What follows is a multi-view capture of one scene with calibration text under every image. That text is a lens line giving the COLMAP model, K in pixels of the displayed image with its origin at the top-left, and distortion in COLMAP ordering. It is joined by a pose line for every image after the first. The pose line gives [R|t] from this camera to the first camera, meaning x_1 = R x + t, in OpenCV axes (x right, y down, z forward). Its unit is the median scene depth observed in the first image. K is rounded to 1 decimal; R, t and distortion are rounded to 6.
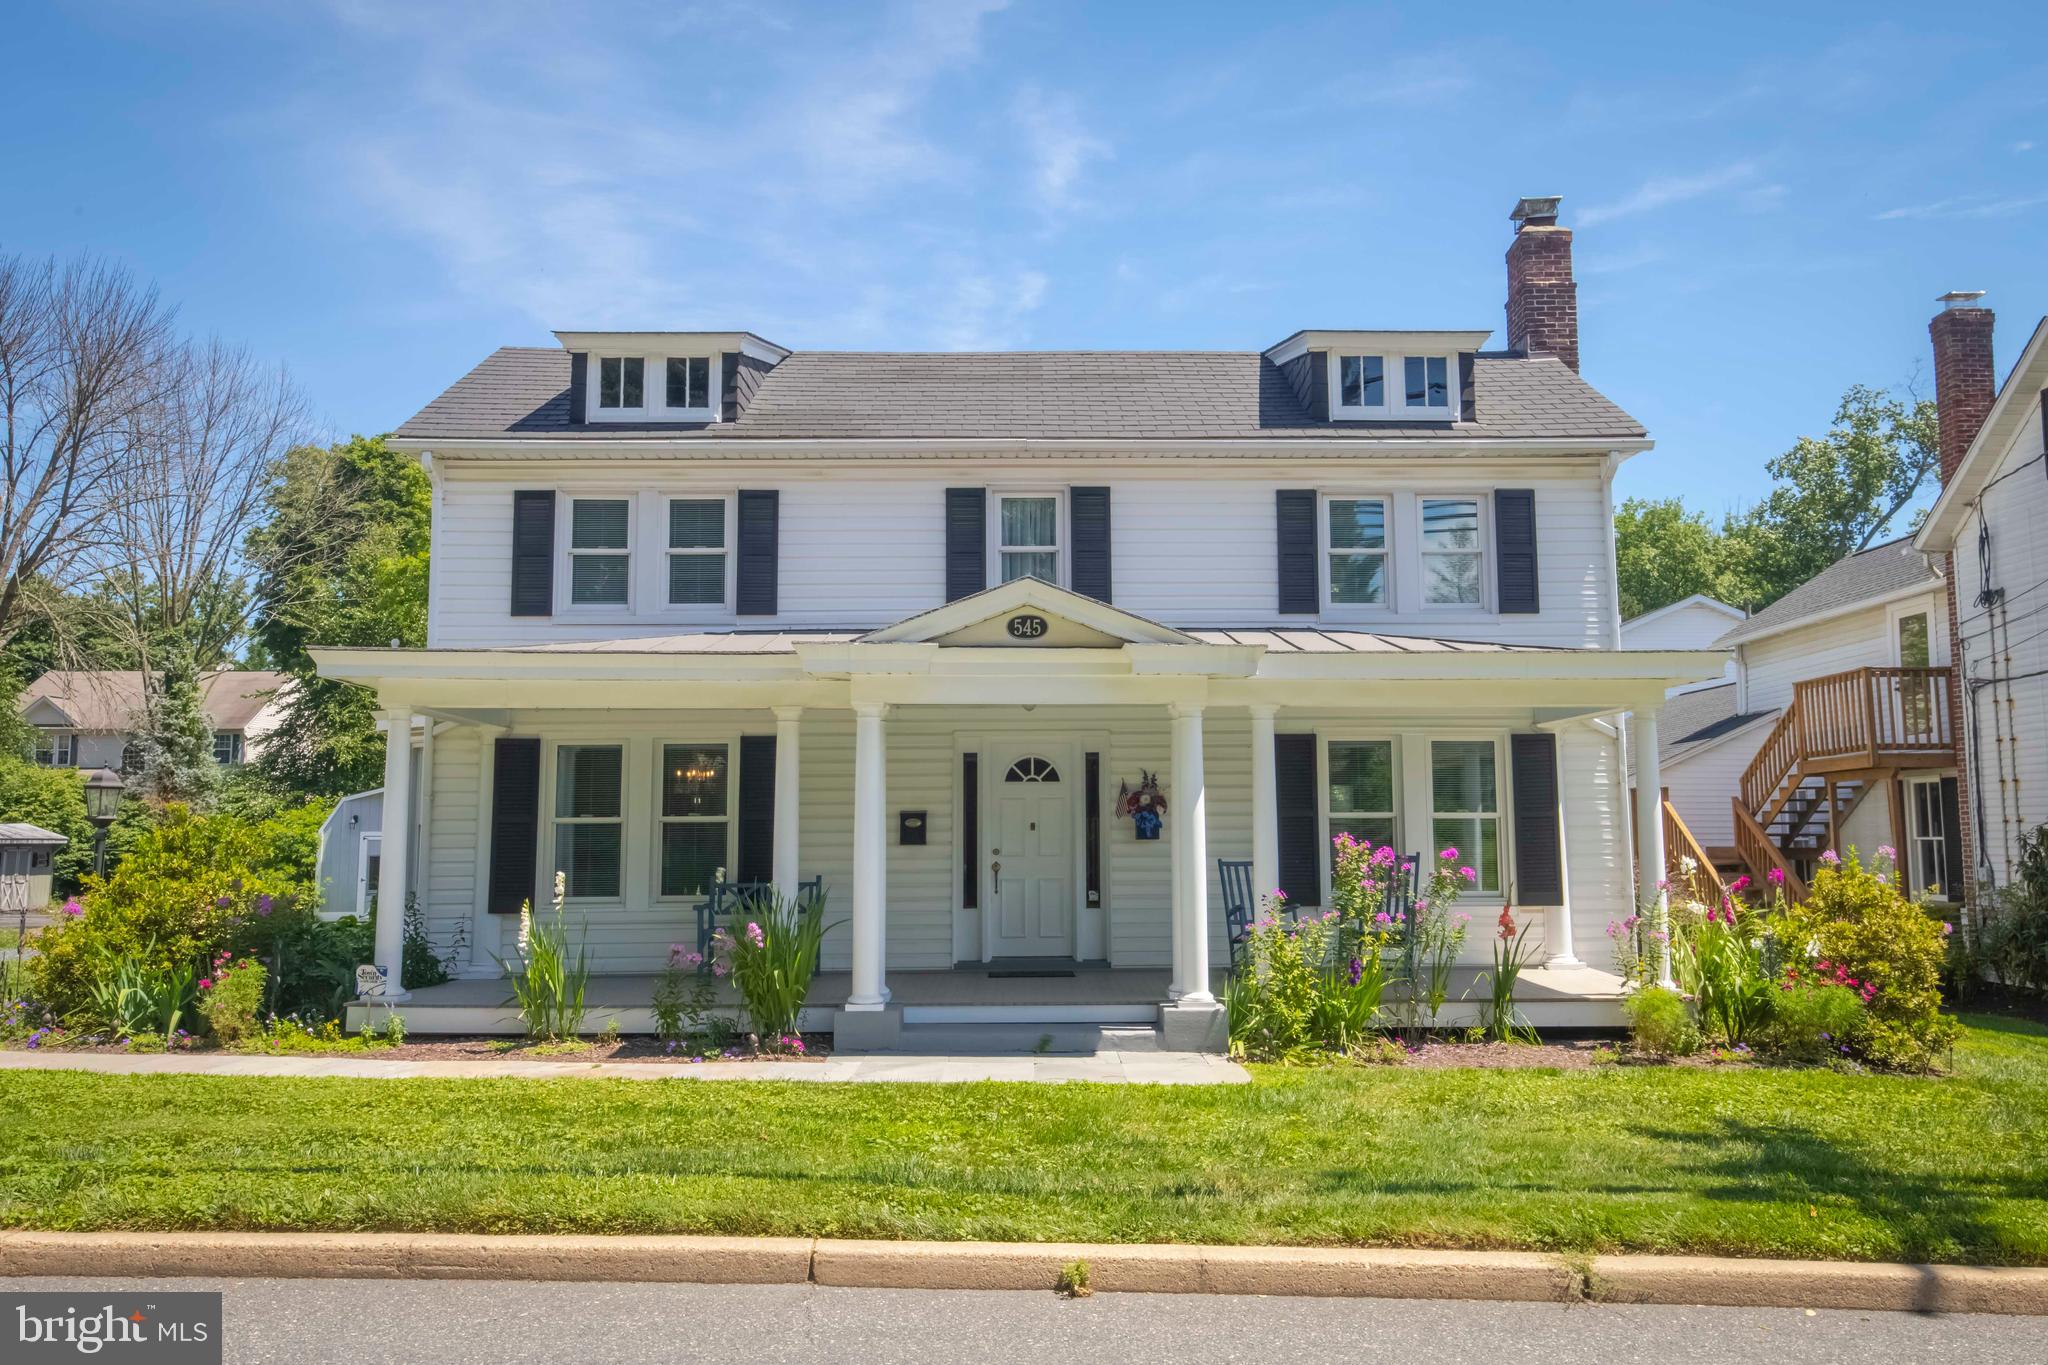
lens RADIAL K [[1481.8, 0, 1025.7], [0, 1481.8, 684.2], [0, 0, 1]] dist [0.002003, 0.000078]
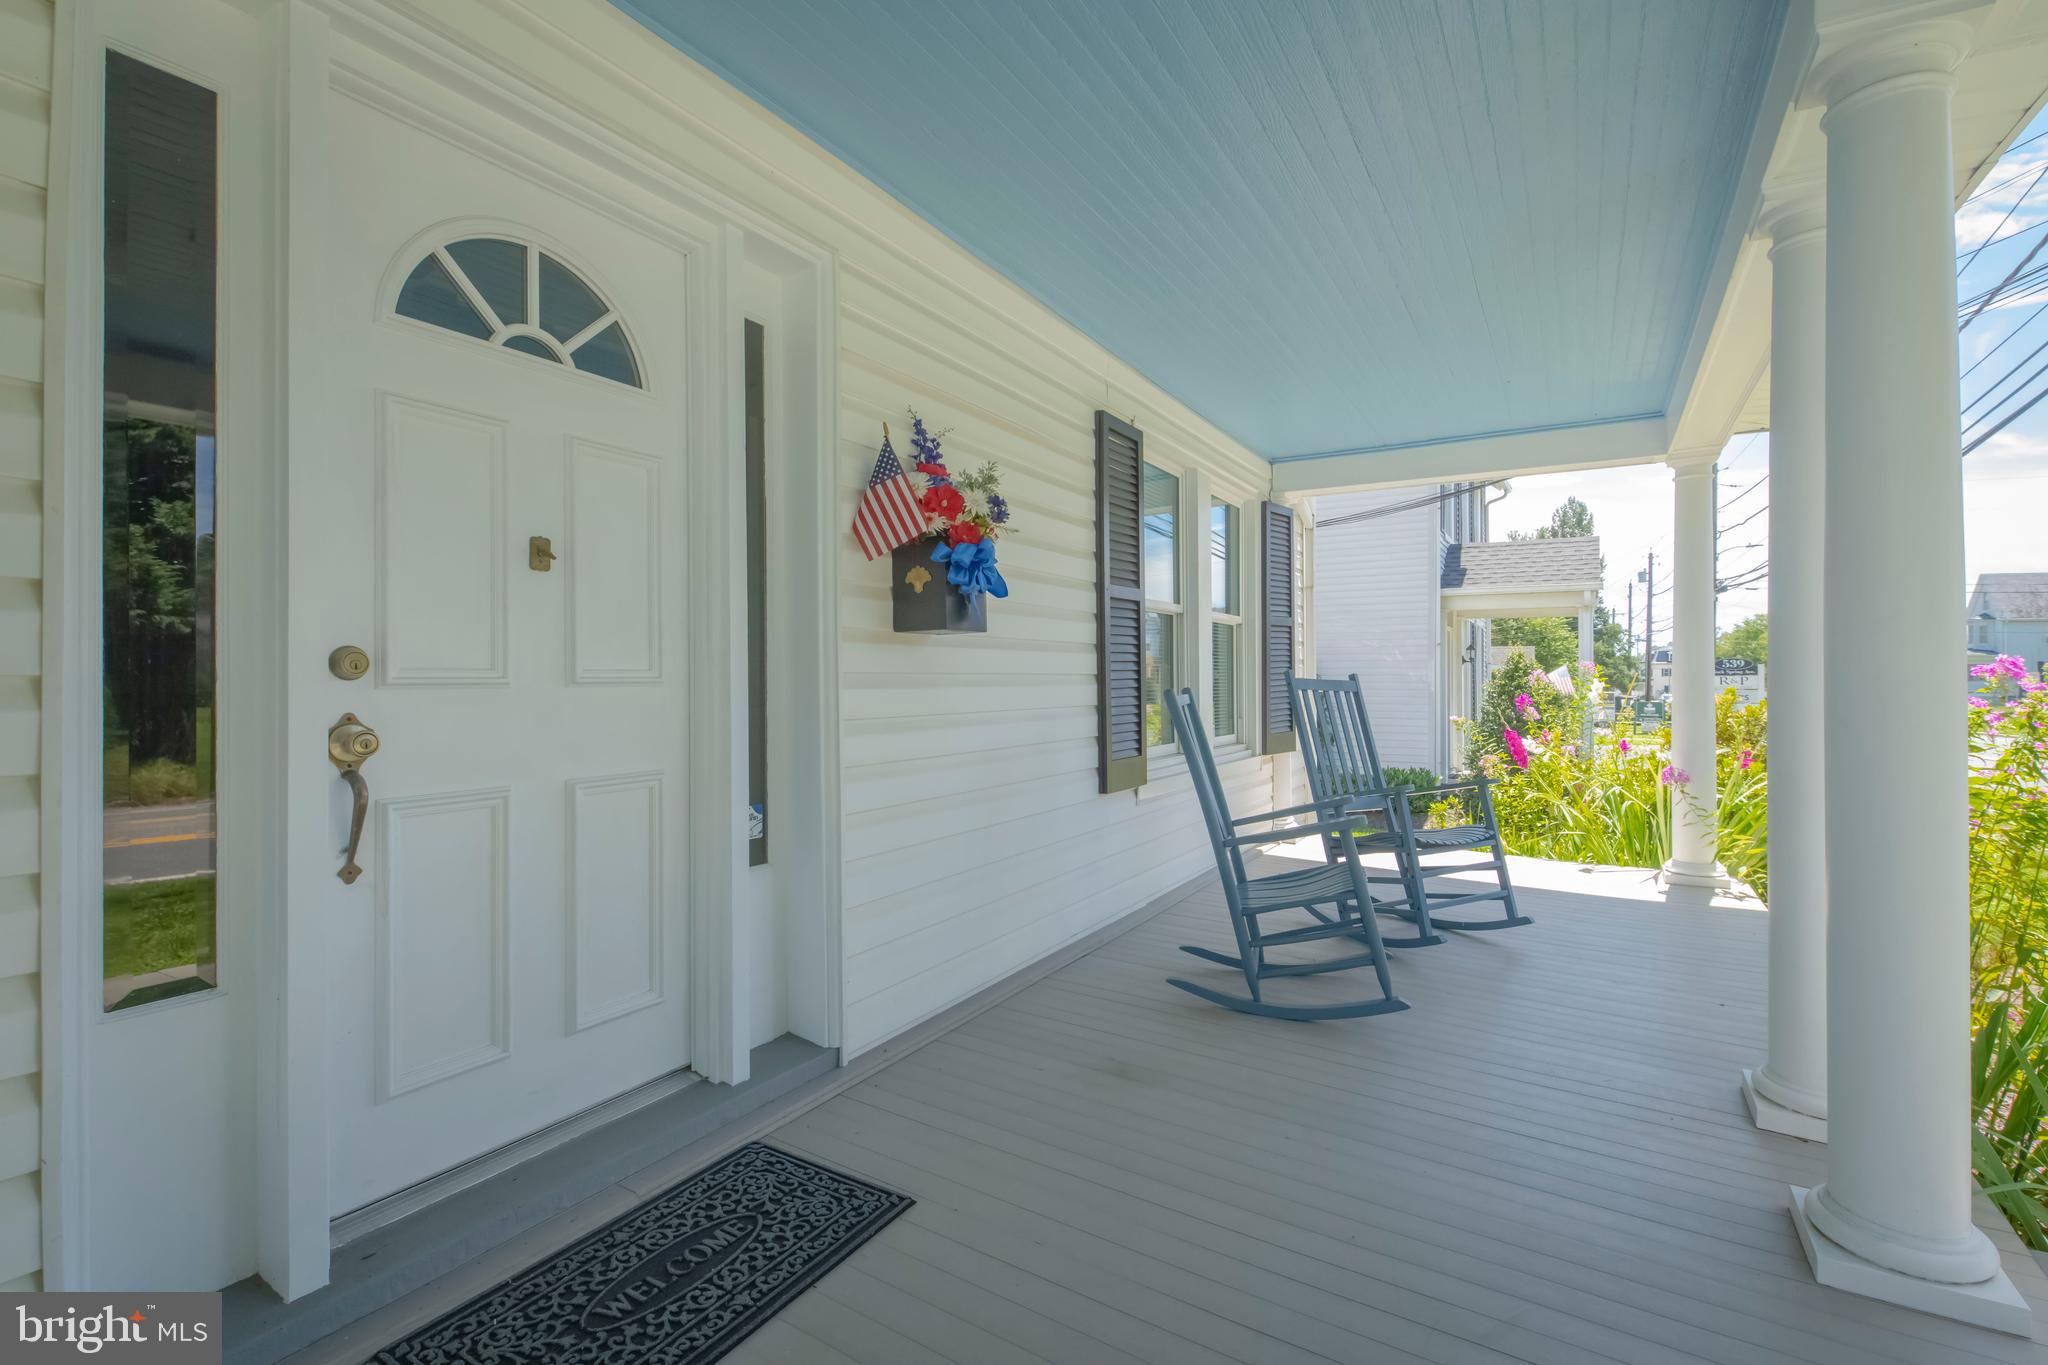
lens RADIAL K [[910.8, 0, 1030.1], [0, 910.8, 681.3], [0, 0, 1]] dist [0.000379, -0.000206]
pose [[0.492180, -0.001276, 0.870492, -0.079336], [-0.099010, 0.993427, 0.057437, 0.100237], [-0.864844, -0.114457, 0.488819, 0.868636]]
